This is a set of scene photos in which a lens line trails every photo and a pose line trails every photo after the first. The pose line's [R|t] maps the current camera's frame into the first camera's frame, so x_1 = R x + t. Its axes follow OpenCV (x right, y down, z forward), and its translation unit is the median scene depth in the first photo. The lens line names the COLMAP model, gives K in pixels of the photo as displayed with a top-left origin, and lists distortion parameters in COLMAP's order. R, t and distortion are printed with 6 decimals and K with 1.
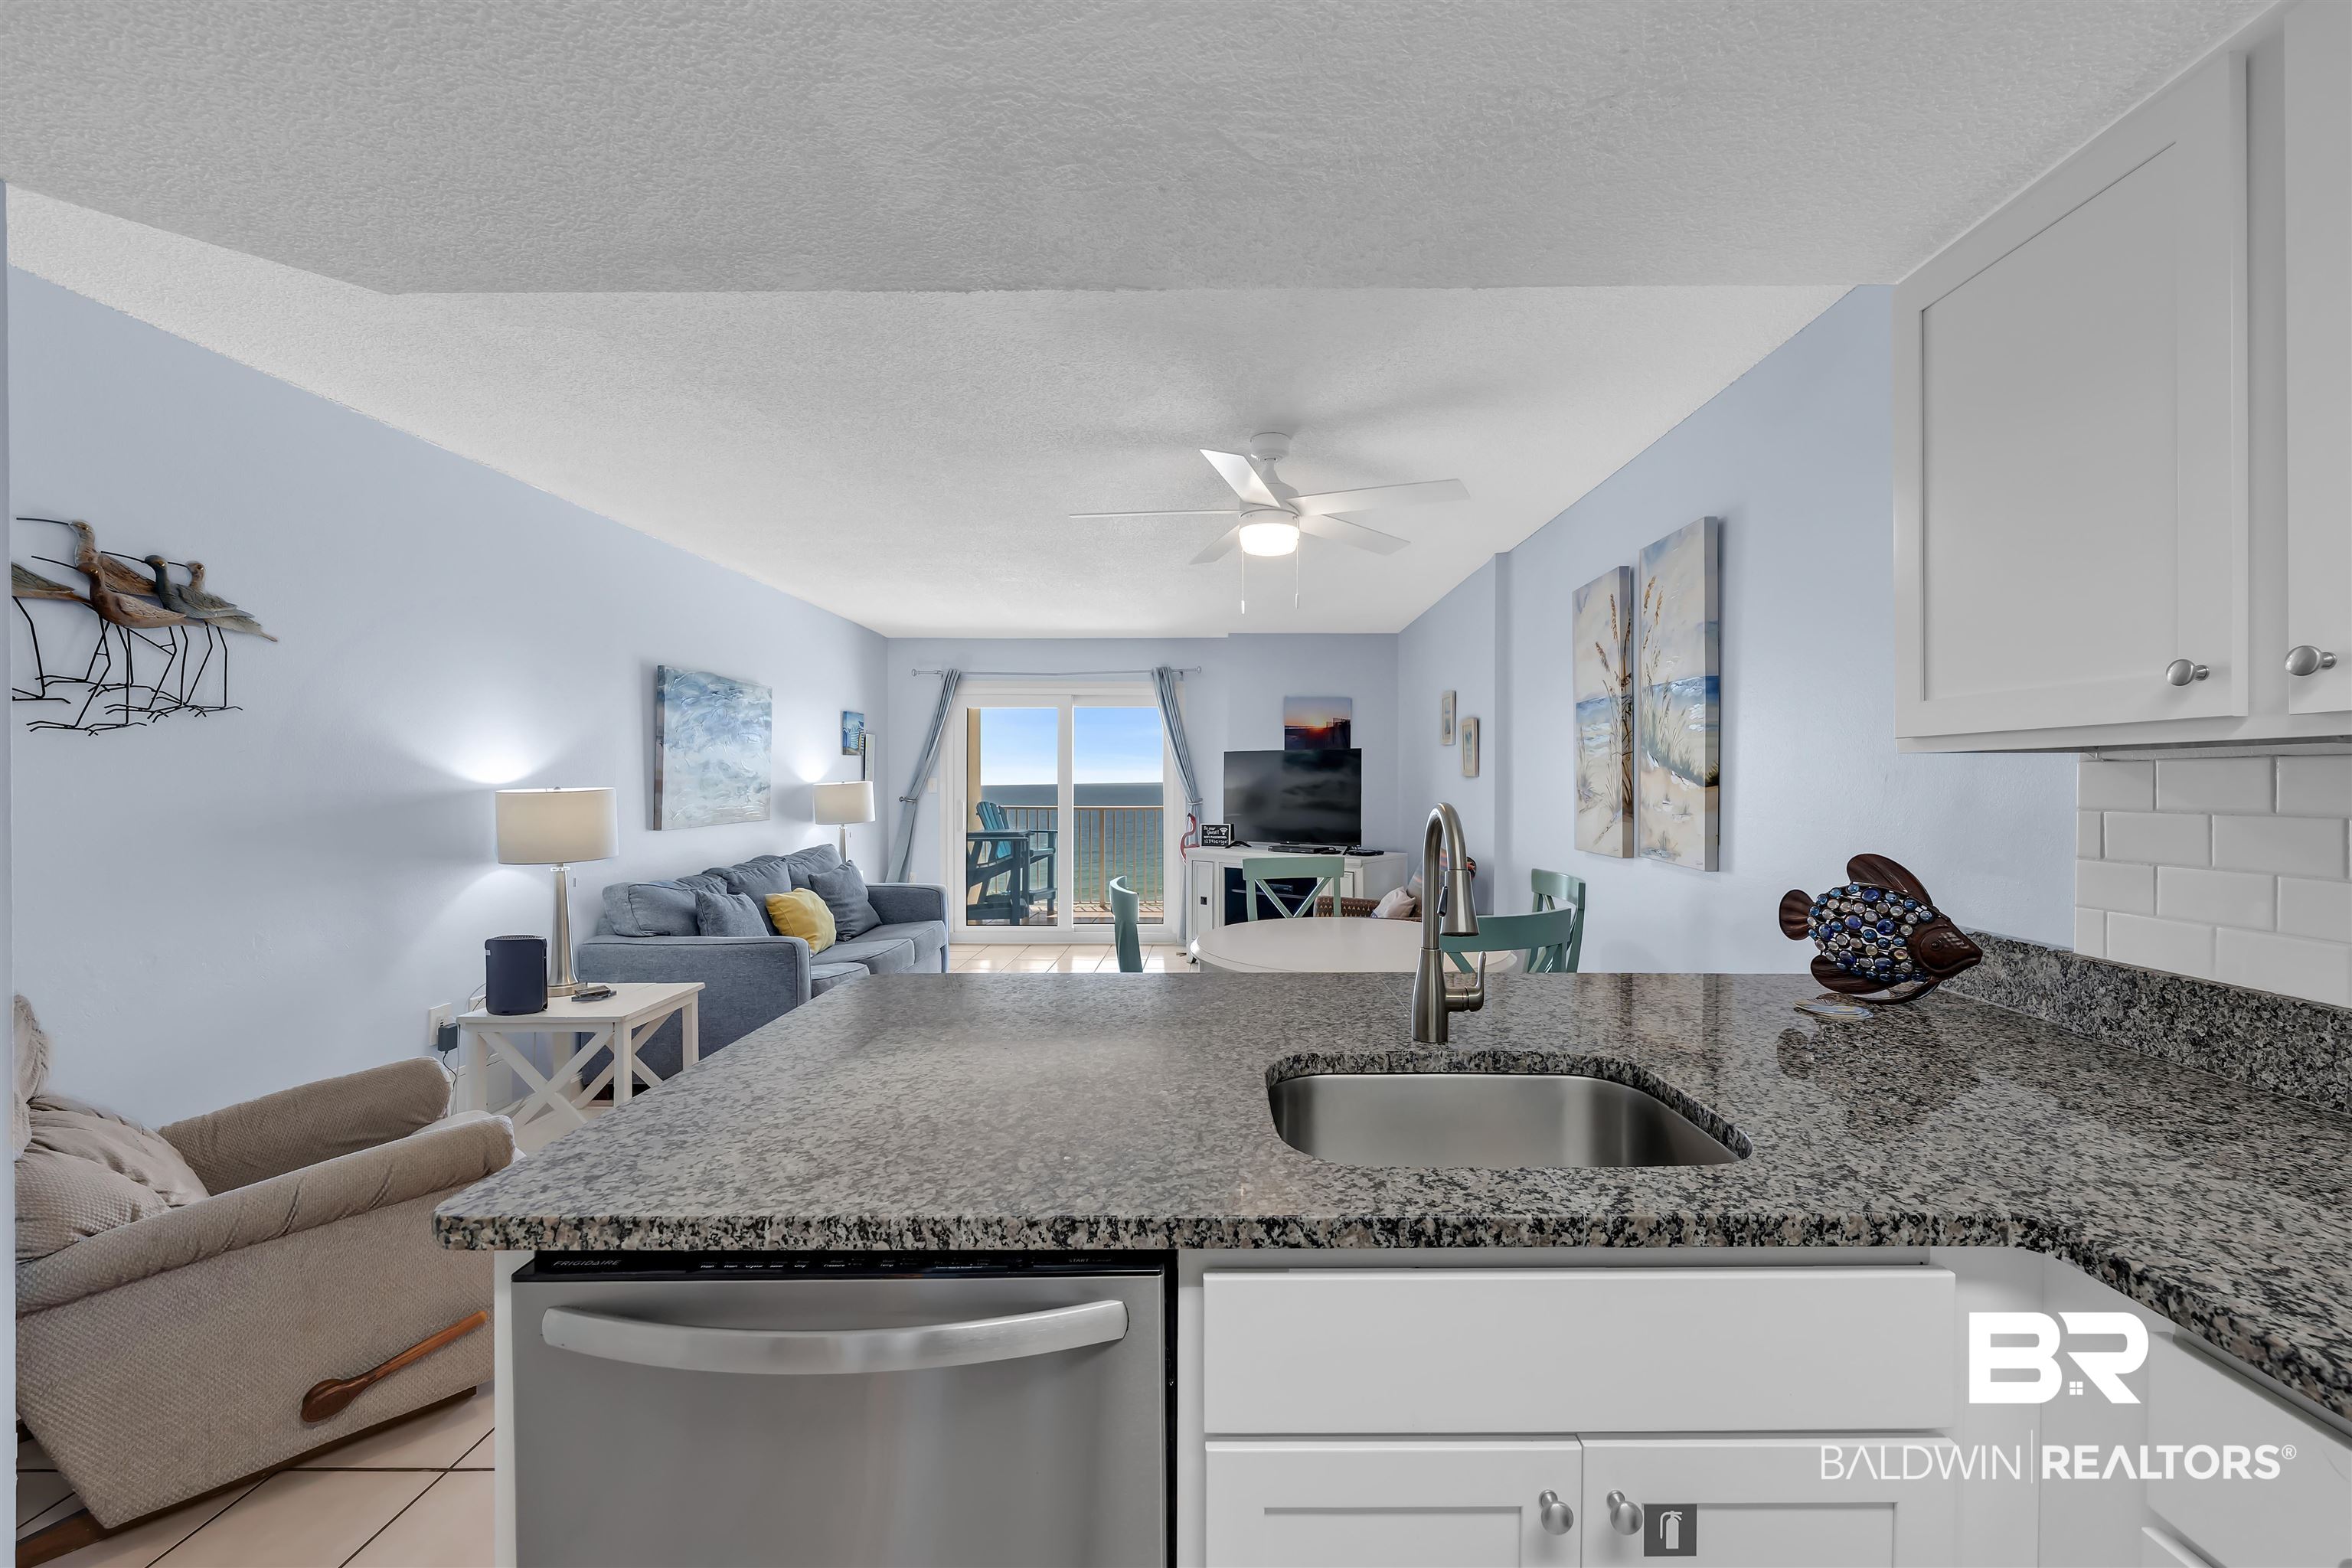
lens RADIAL K [[906.7, 0, 1211.8], [0, 906.7, 784.3], [0, 0, 1]] dist [-0.003172, -0.000294]
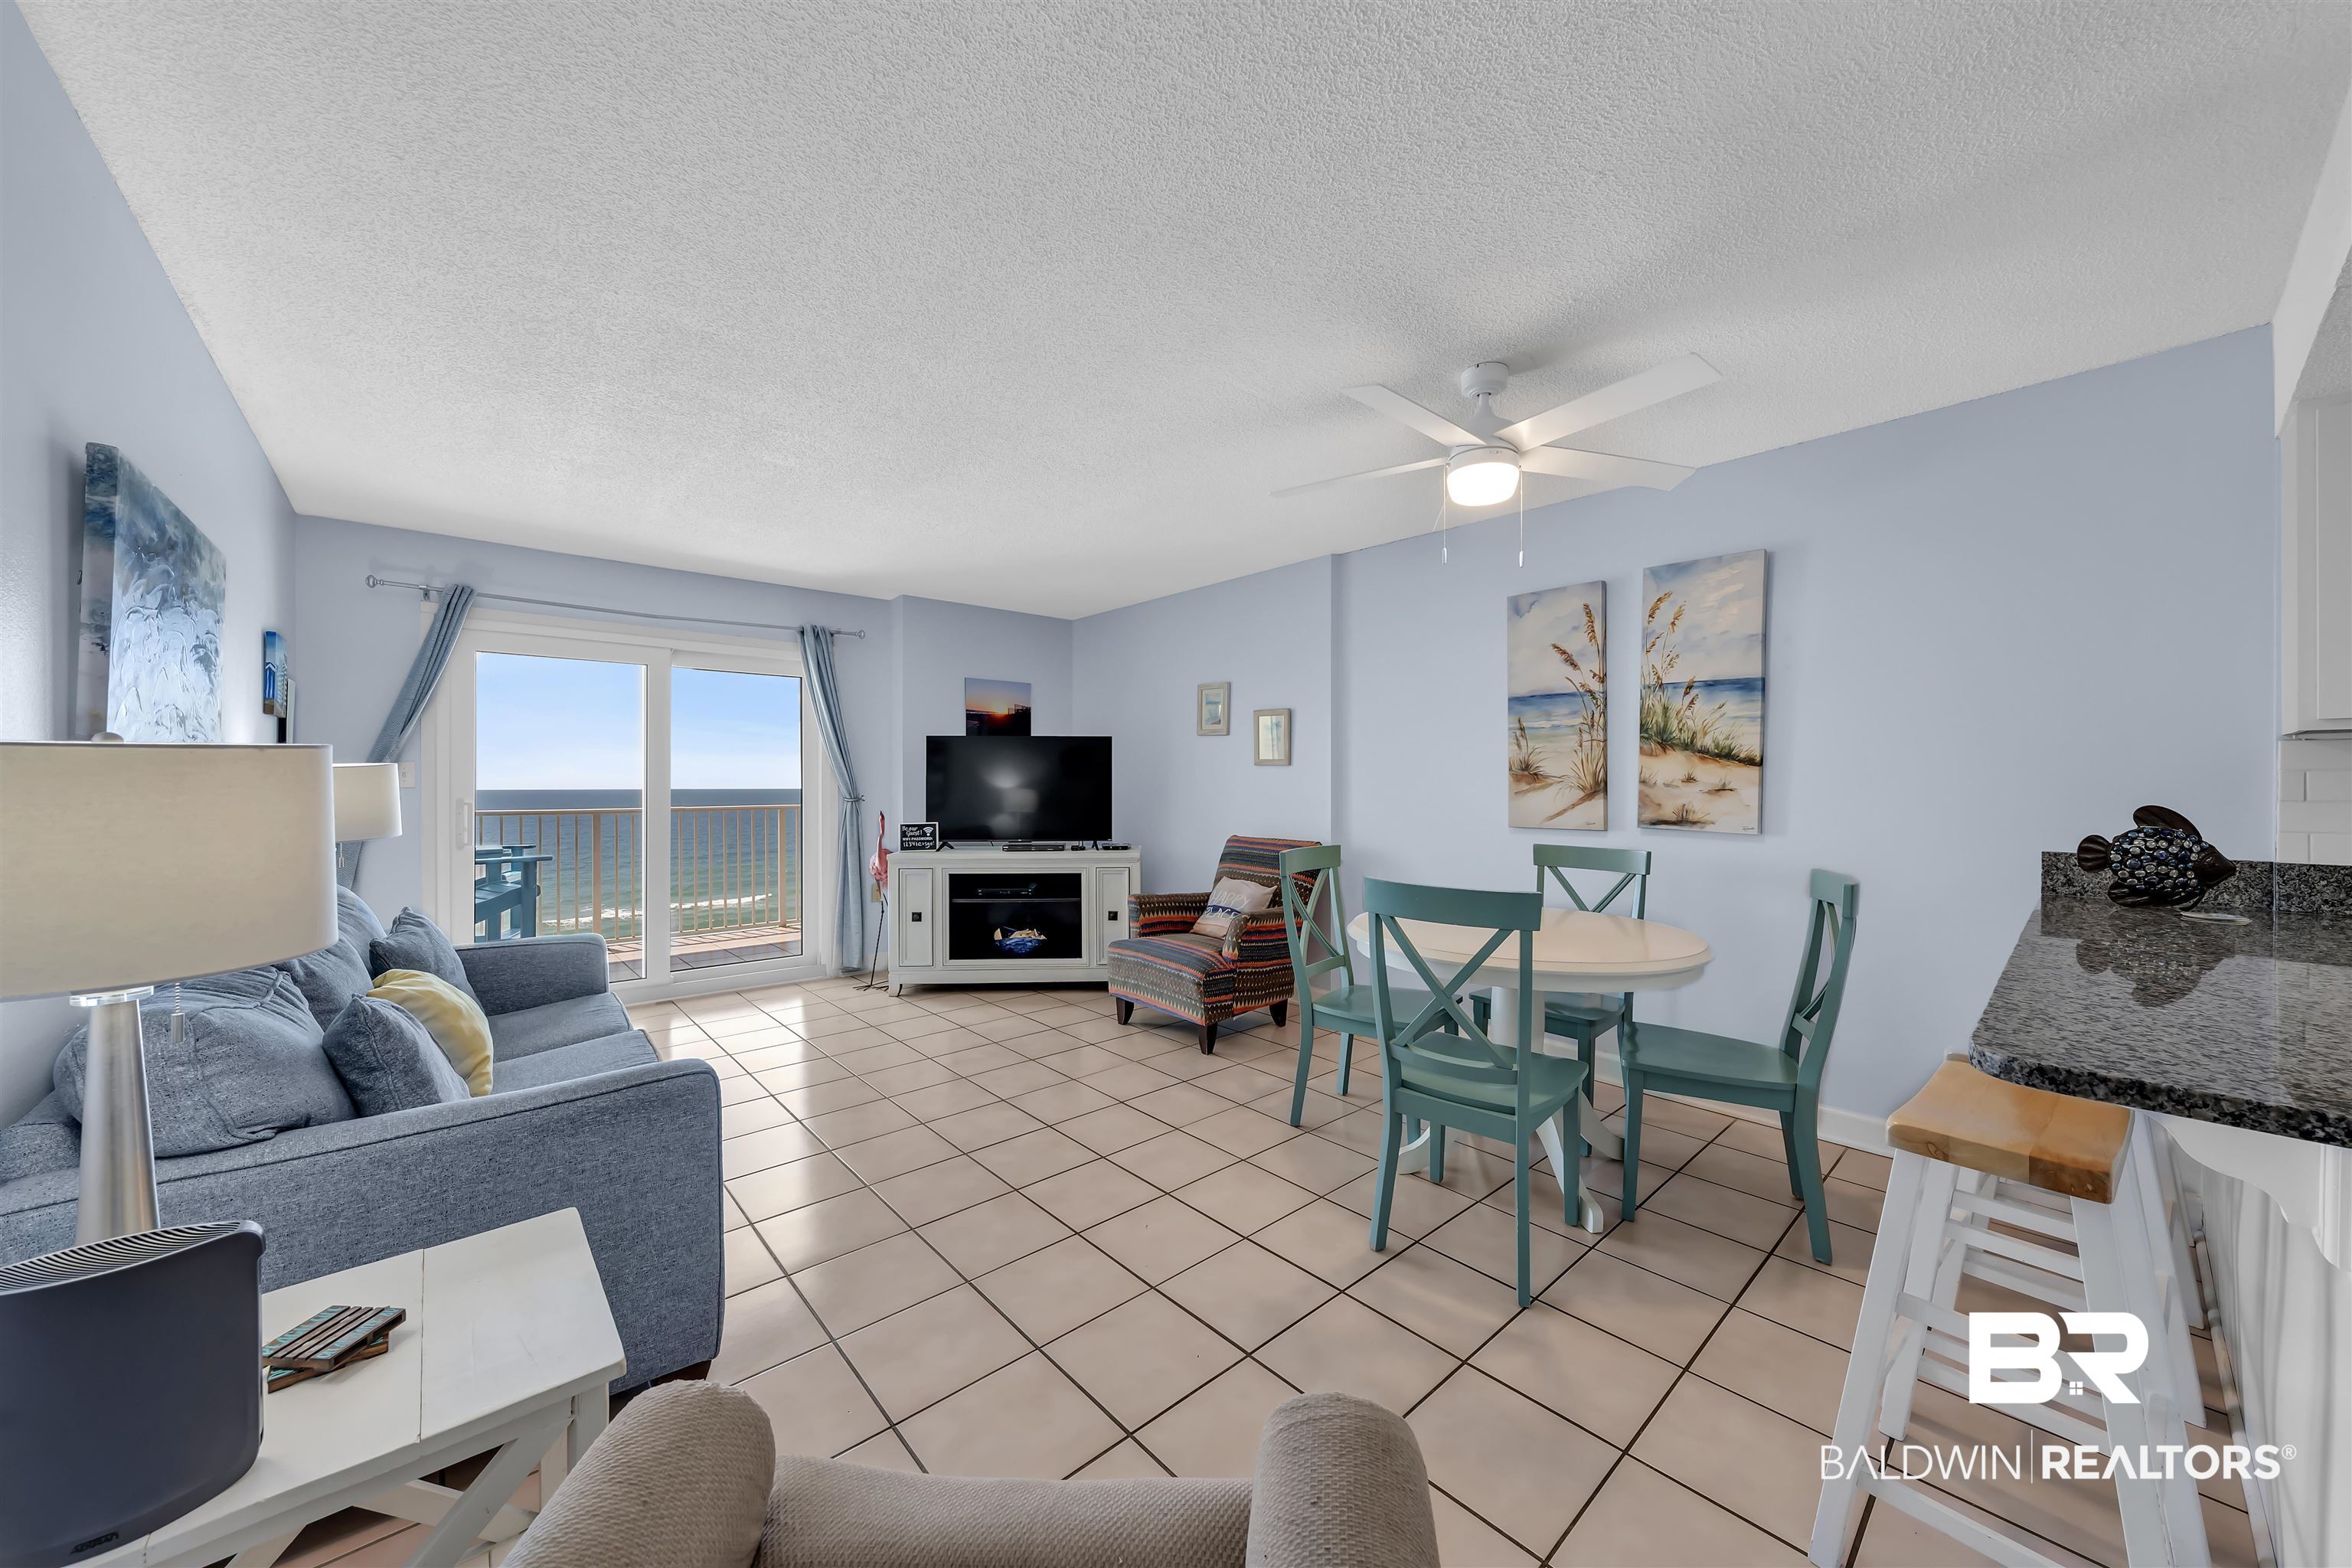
lens RADIAL K [[834.2, 0, 1184.5], [0, 834.2, 784.5], [0, 0, 1]] dist [-0.001547, -0.000018]
pose [[0.742055, -0.000838, 0.670339, -0.818526], [0.003191, 0.999992, -0.002282, 0.028246], [-0.670332, 0.003832, 0.742052, 0.689033]]
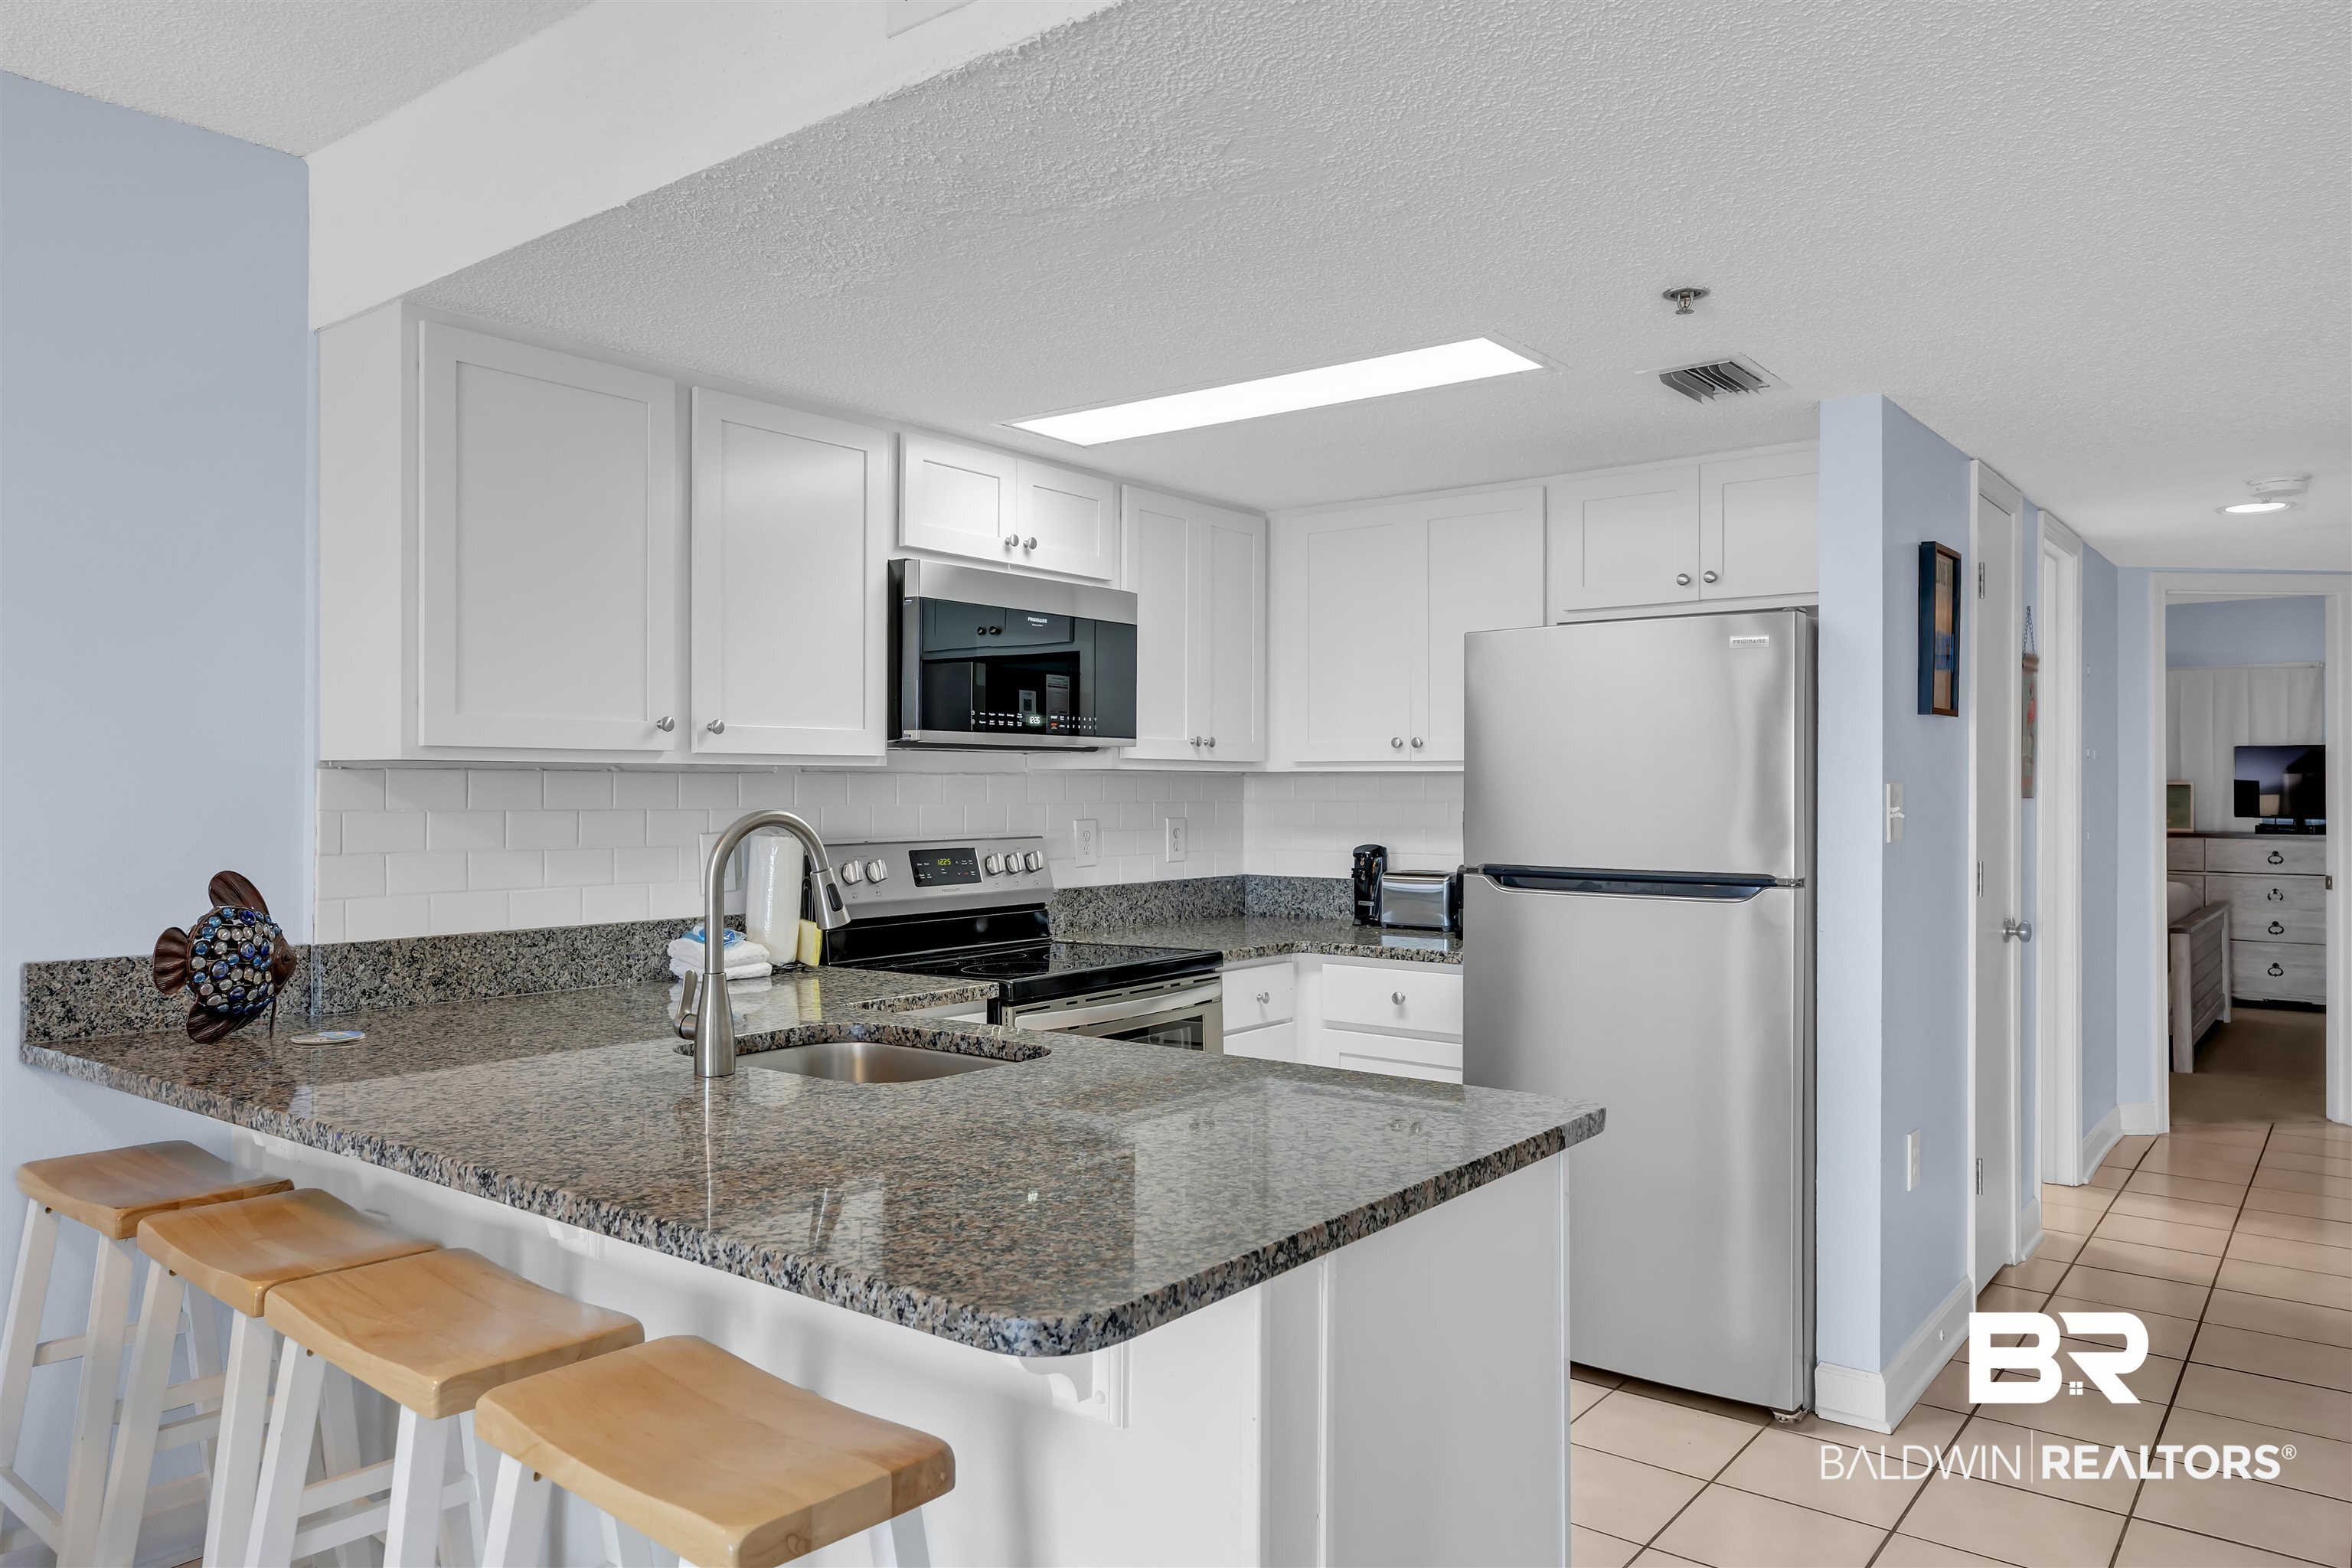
lens RADIAL K [[1564.4, 0, 1194.1], [0, 1564.4, 789.7], [0, 0, 1]] dist [-0.002157, 0.000373]
pose [[-0.796180, -0.003339, 0.605051, -0.589390], [-0.001155, 0.999991, 0.004000, -0.004679], [-0.605059, 0.002486, -0.796177, 1.067793]]
